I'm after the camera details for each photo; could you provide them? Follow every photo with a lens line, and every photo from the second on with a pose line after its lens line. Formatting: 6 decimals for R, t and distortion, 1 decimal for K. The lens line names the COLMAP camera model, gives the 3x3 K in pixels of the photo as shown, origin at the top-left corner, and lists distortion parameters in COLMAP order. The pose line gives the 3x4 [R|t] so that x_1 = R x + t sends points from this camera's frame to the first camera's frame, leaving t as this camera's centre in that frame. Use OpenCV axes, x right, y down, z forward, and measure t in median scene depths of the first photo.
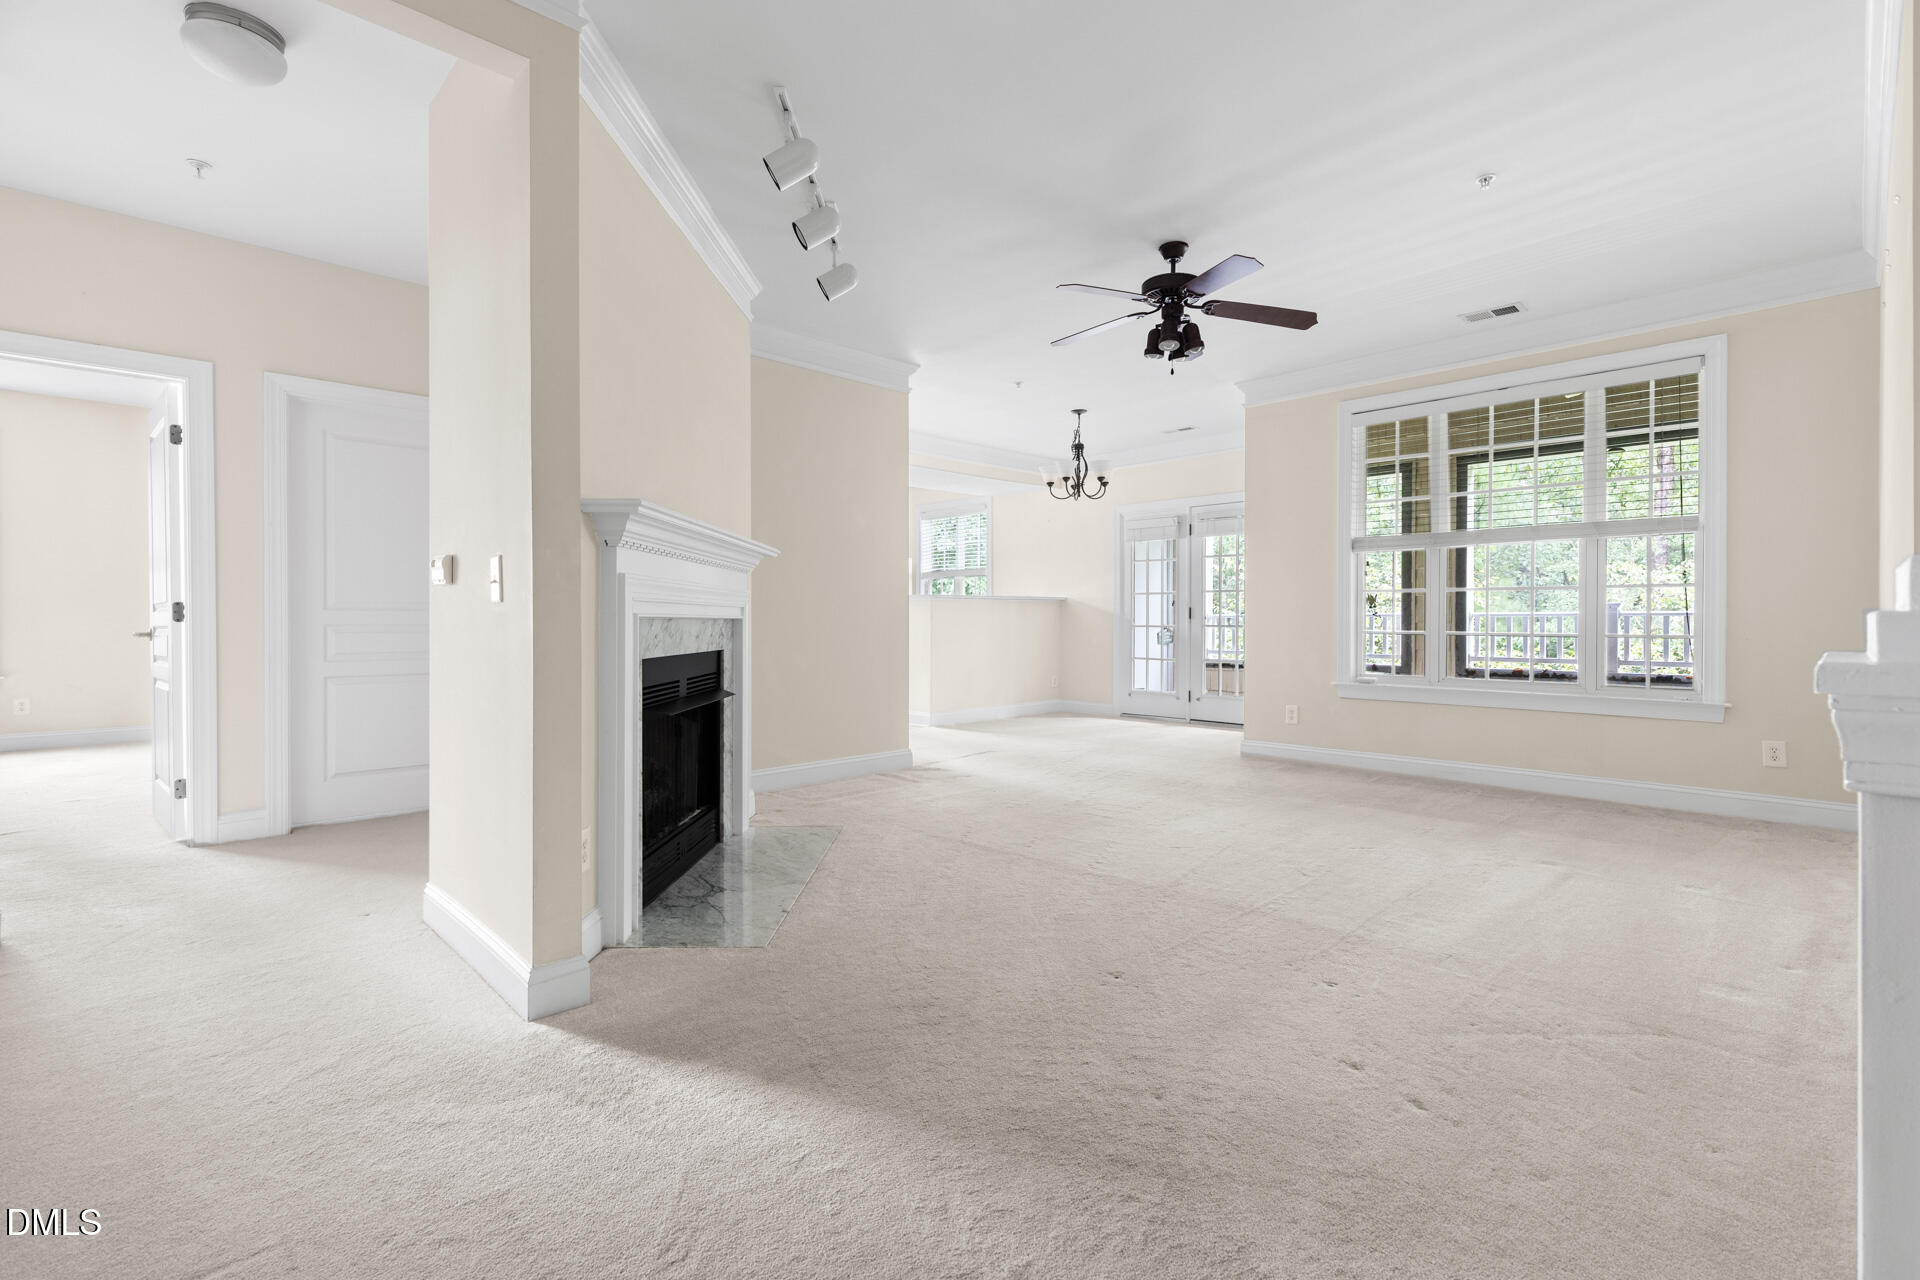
lens RADIAL K [[861.2, 0, 959.1], [0, 861.2, 624.4], [0, 0, 1]] dist [0.004090, 0.000187]
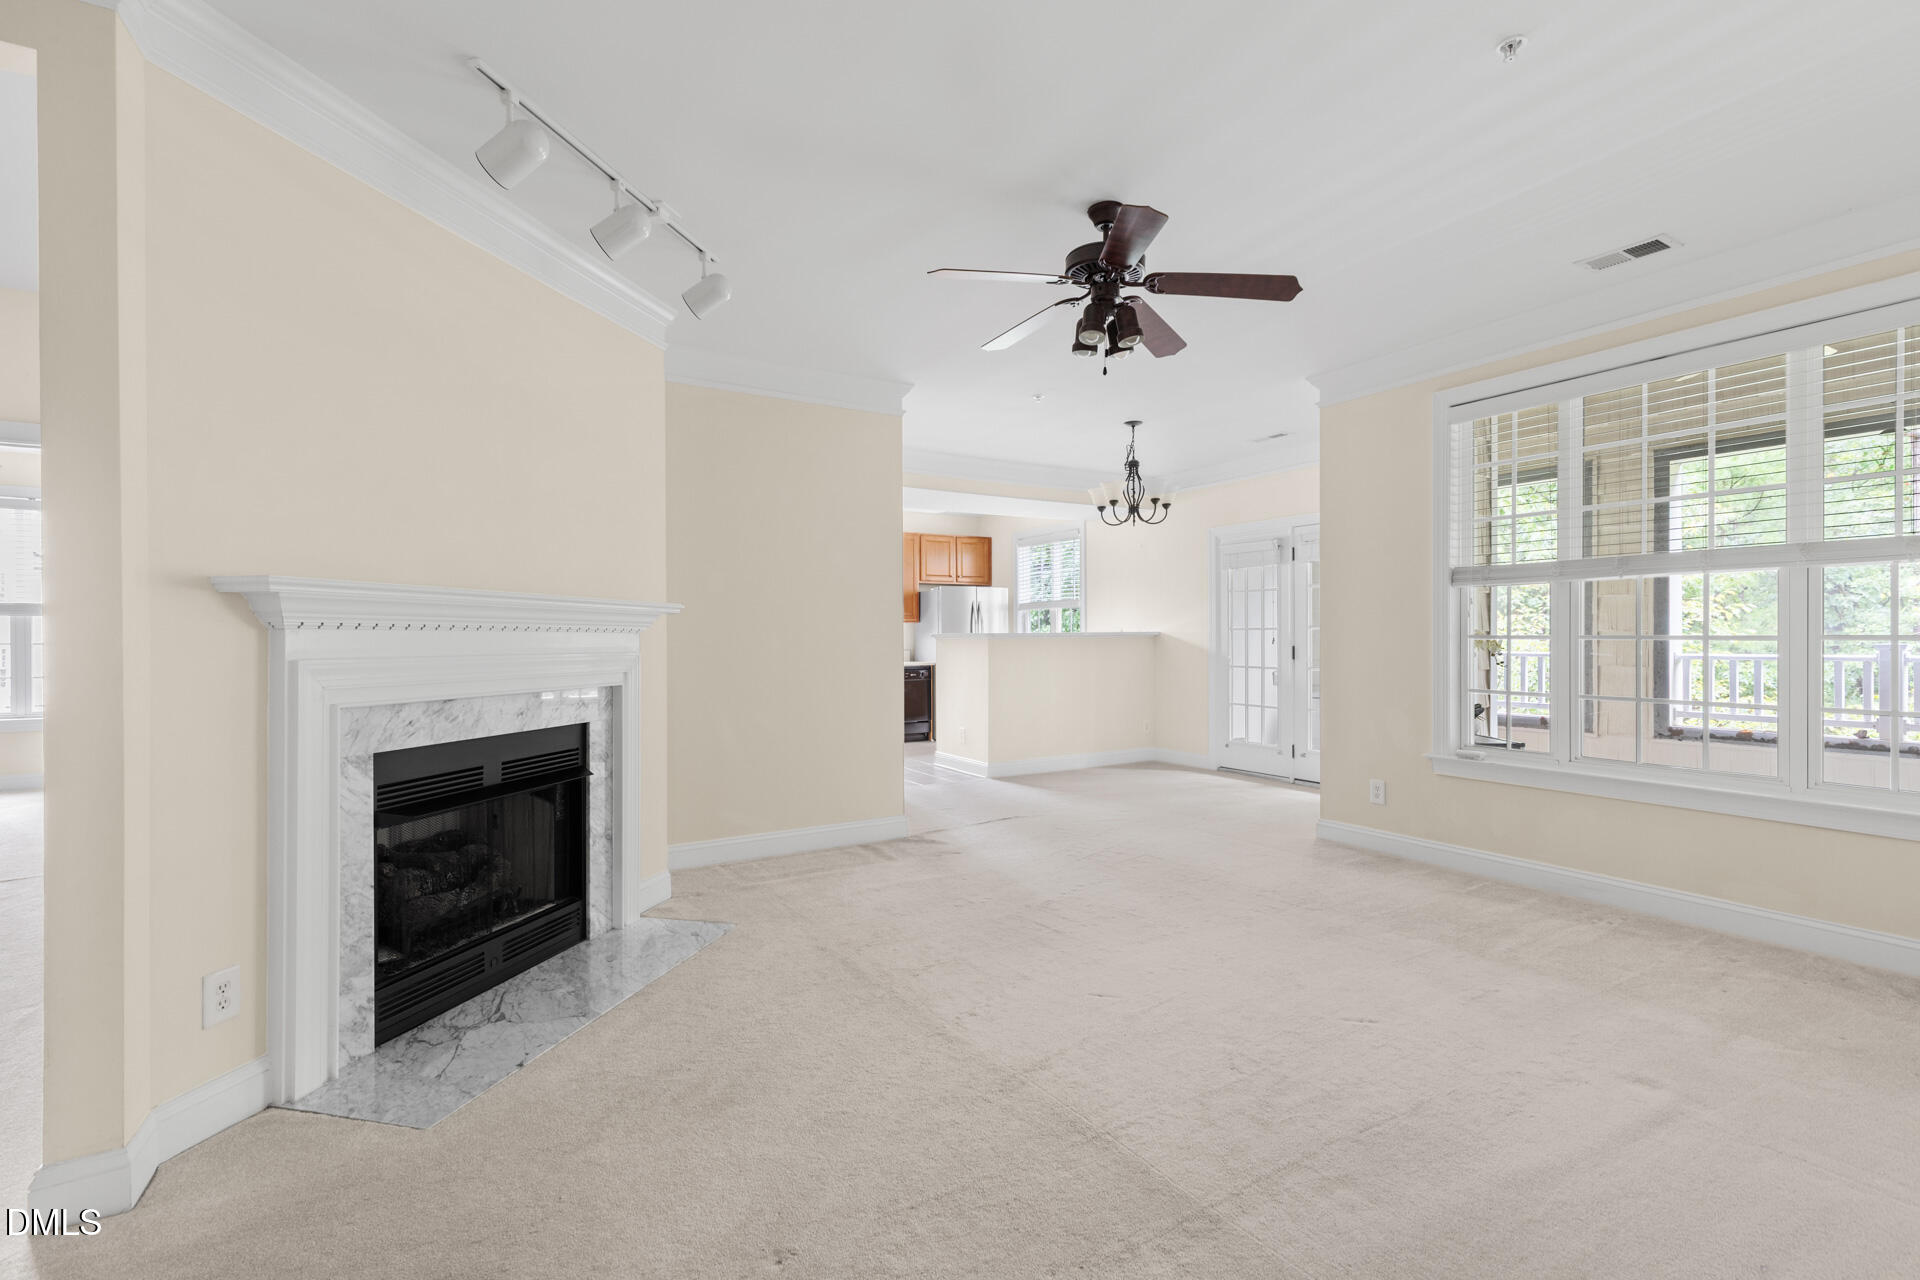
lens RADIAL K [[858.5, 0, 960.0], [0, 858.5, 640.0], [0, 0, 1]] dist [0.004932, 0.000079]
pose [[0.974057, -0.002808, -0.226285, 0.290508], [0.002289, 0.999994, -0.002560, -0.050470], [0.226291, 0.001975, 0.974058, 0.220527]]
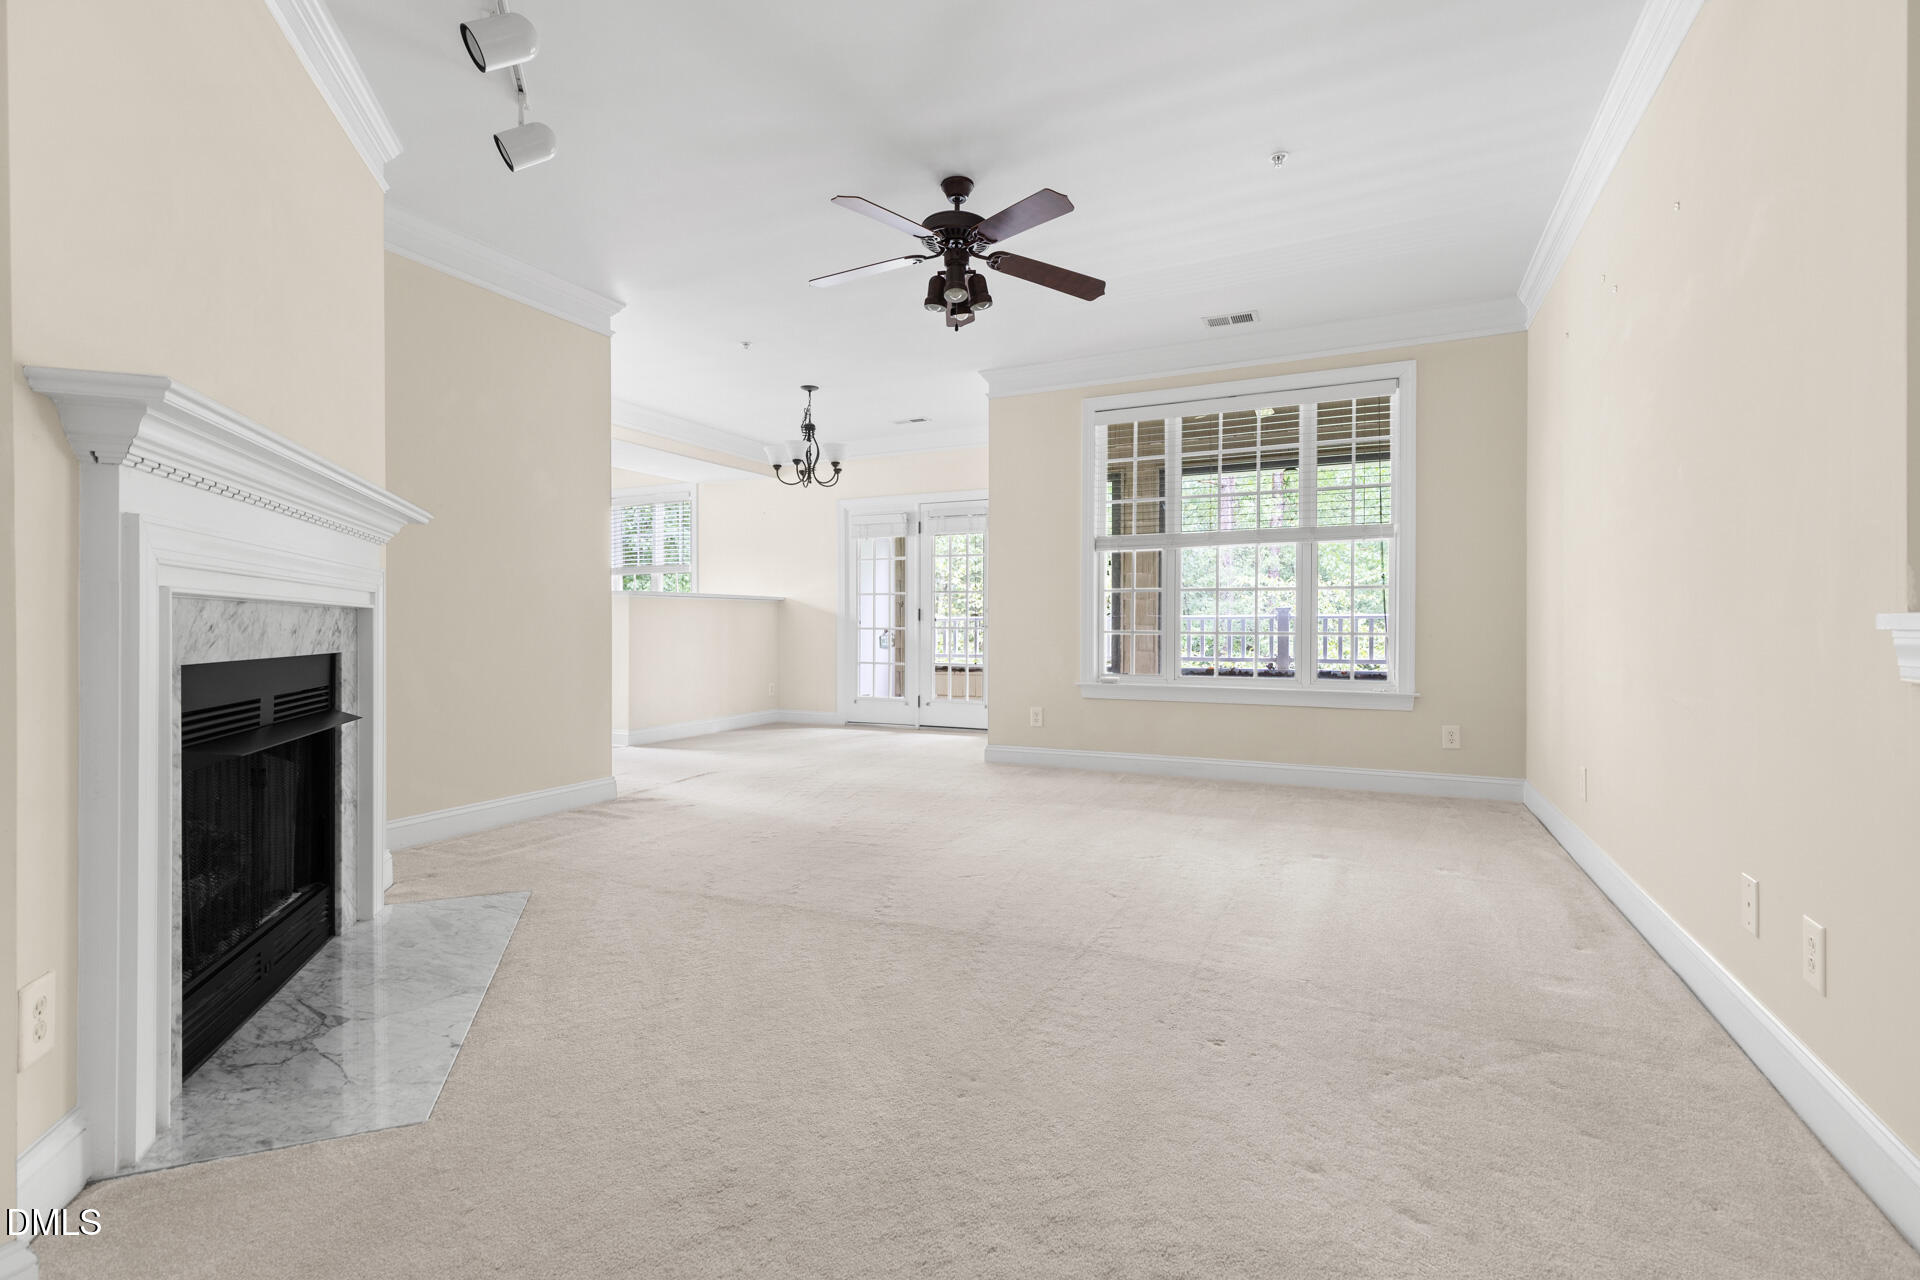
lens RADIAL K [[860.6, 0, 960.8], [0, 860.6, 634.0], [0, 0, 1]] dist [0.004985, -0.000248]
pose [[0.935443, -0.001220, 0.353476, -0.054843], [0.000577, 0.999998, 0.001926, 0.013378], [-0.353478, -0.001598, 0.935442, 0.184680]]
